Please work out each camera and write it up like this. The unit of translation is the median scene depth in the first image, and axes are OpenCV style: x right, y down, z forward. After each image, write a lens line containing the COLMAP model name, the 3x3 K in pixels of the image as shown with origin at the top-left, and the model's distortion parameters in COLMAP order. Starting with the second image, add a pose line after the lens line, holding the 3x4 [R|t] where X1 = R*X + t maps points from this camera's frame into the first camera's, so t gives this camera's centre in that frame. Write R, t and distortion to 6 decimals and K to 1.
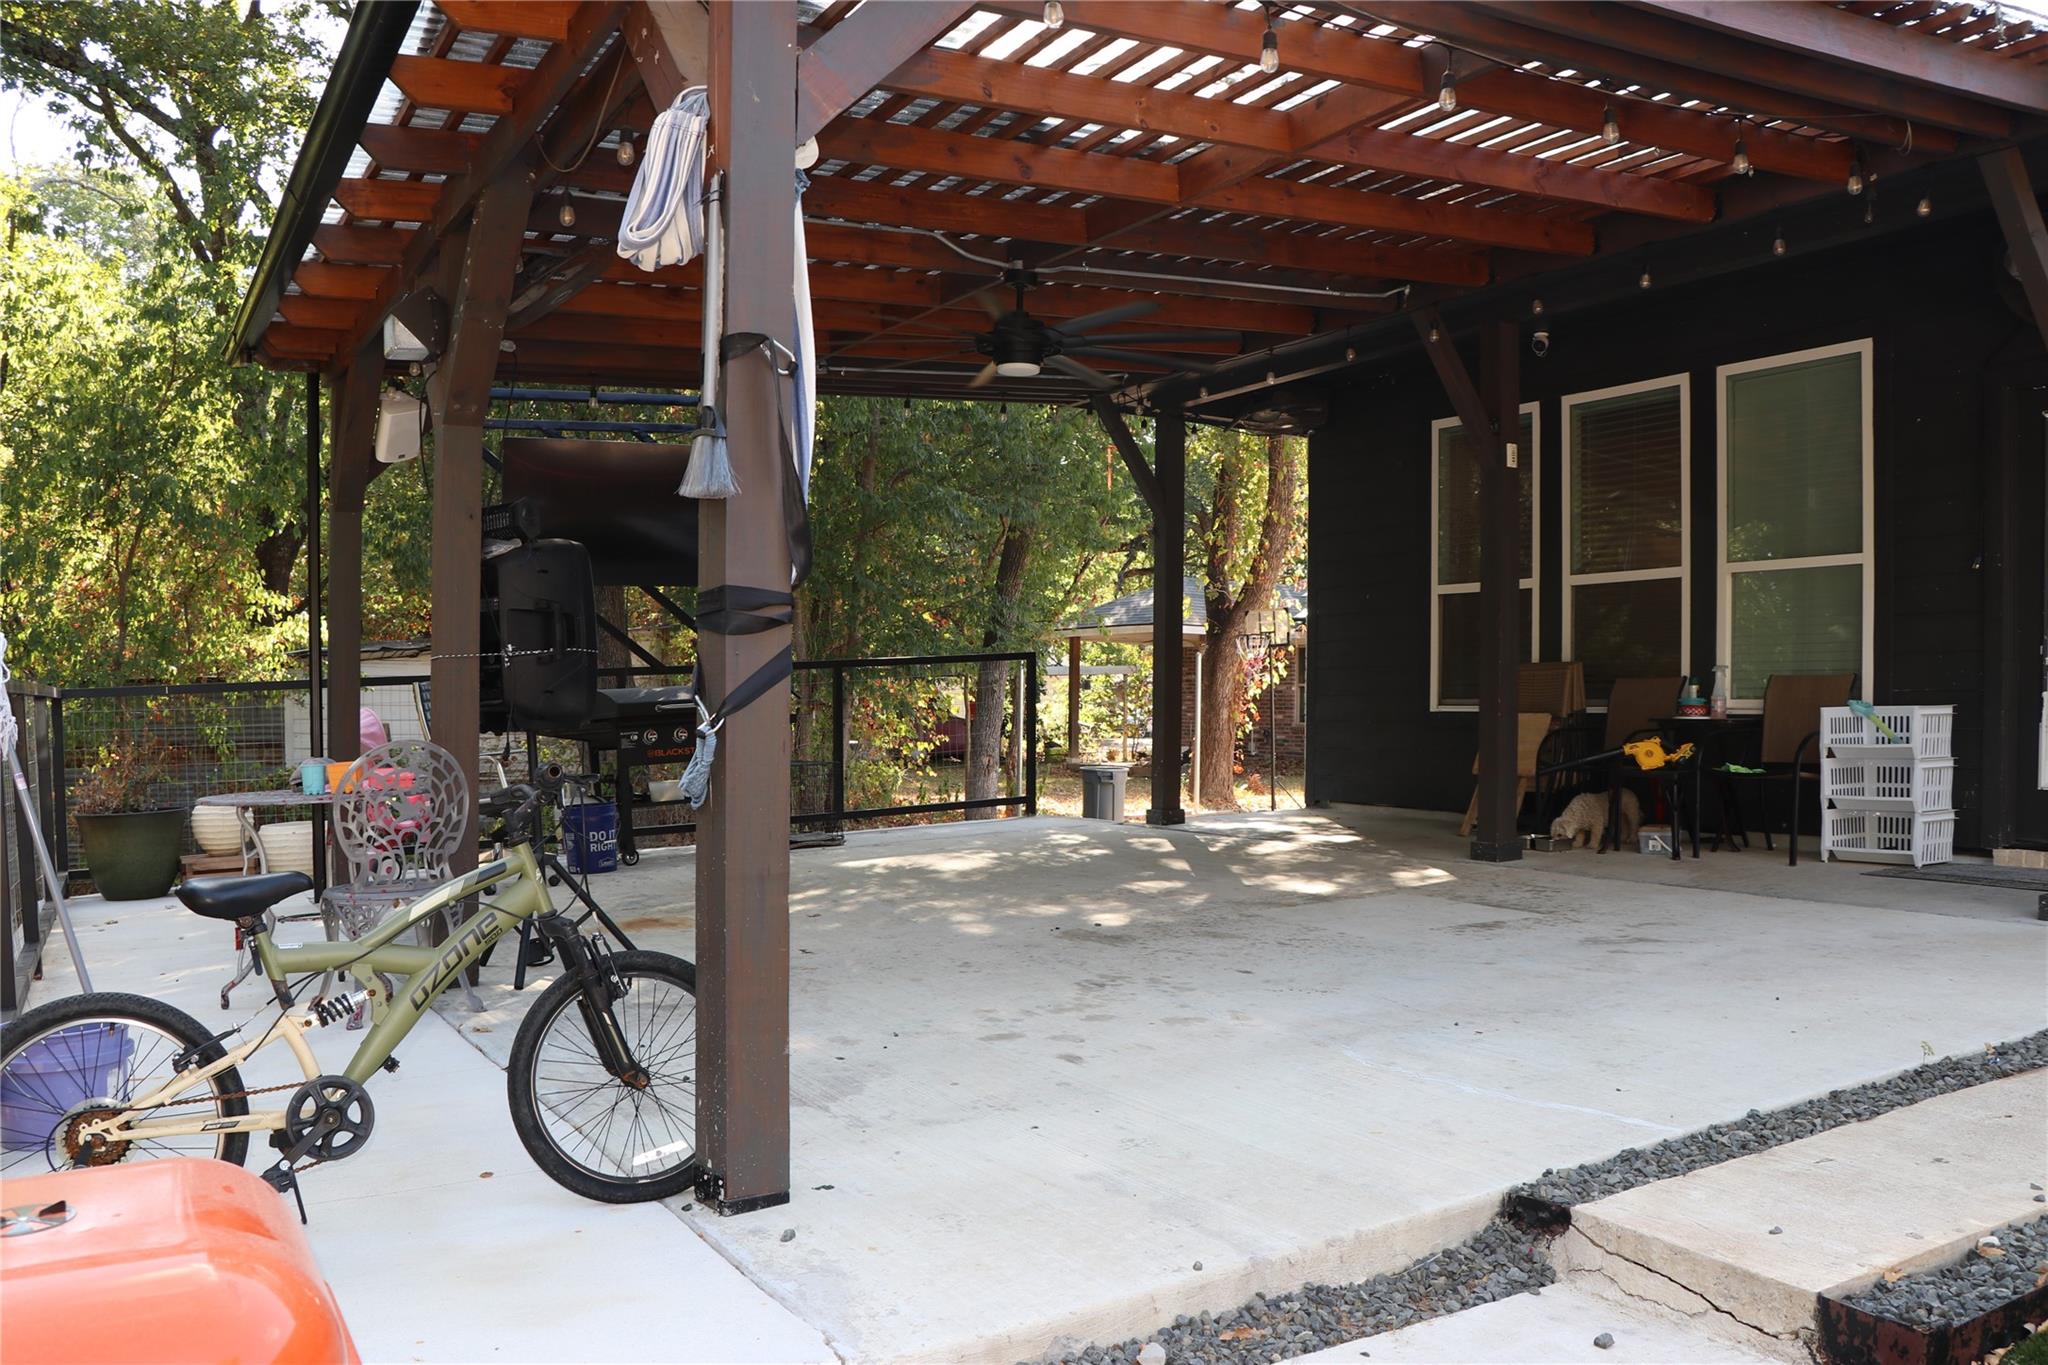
lens RADIAL K [[1688.0, 0, 1030.9], [0, 1688.0, 695.3], [0, 0, 1]] dist [-0.185879, 0.169431]
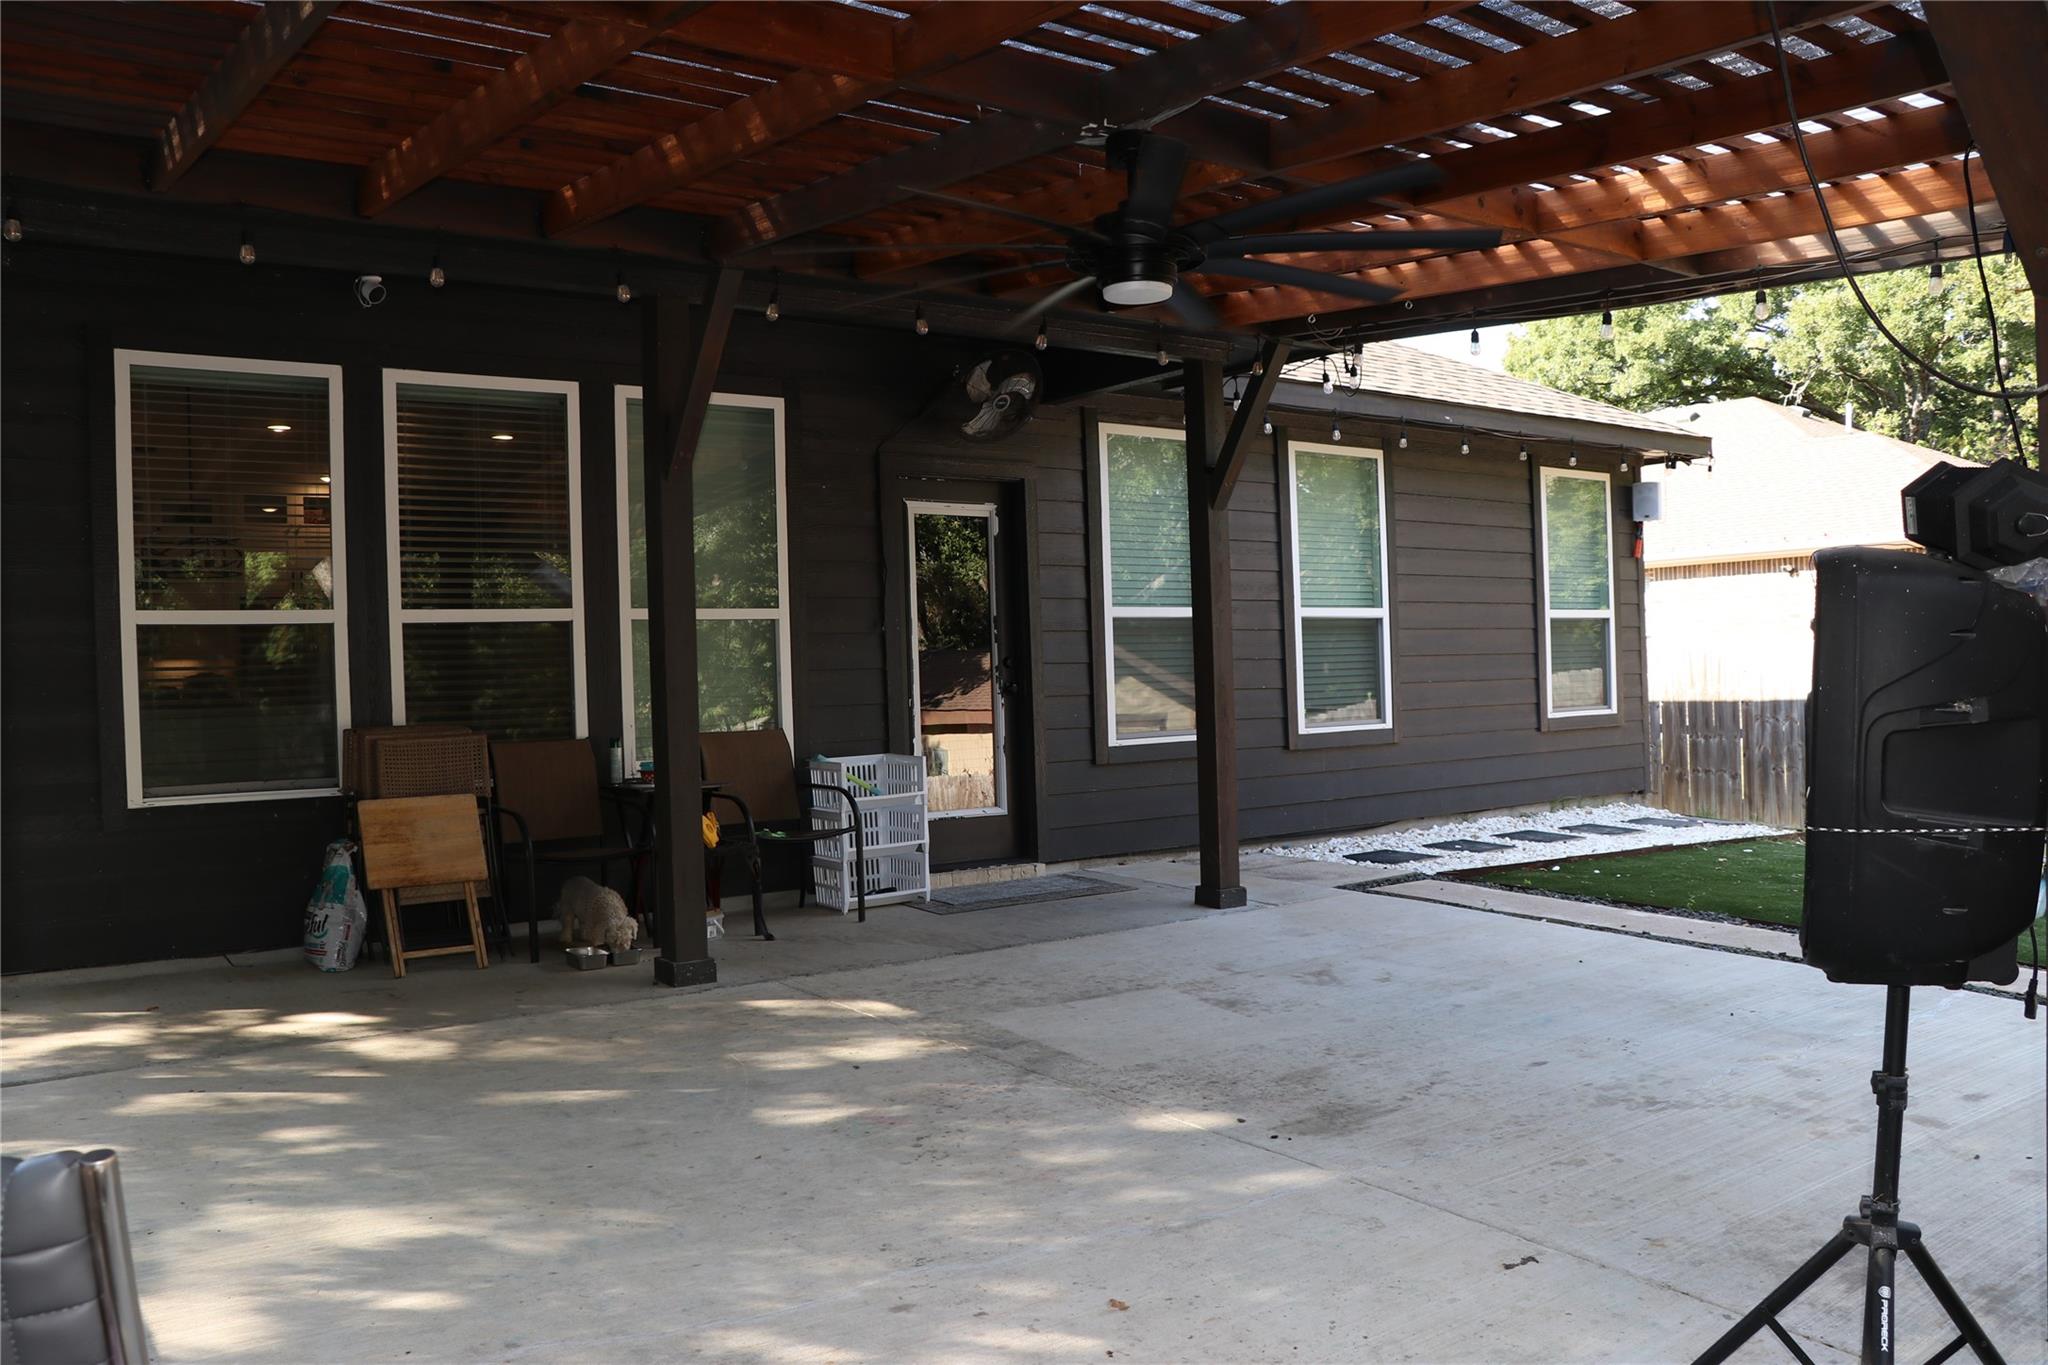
lens RADIAL K [[1688.0, 0, 1030.9], [0, 1688.0, 695.3], [0, 0, 1]] dist [-0.185879, 0.169431]
pose [[-0.116293, -0.006708, 0.993192, -0.485899], [0.025931, 0.999616, 0.009787, -0.035905], [-0.992876, 0.026892, -0.116074, 0.867450]]
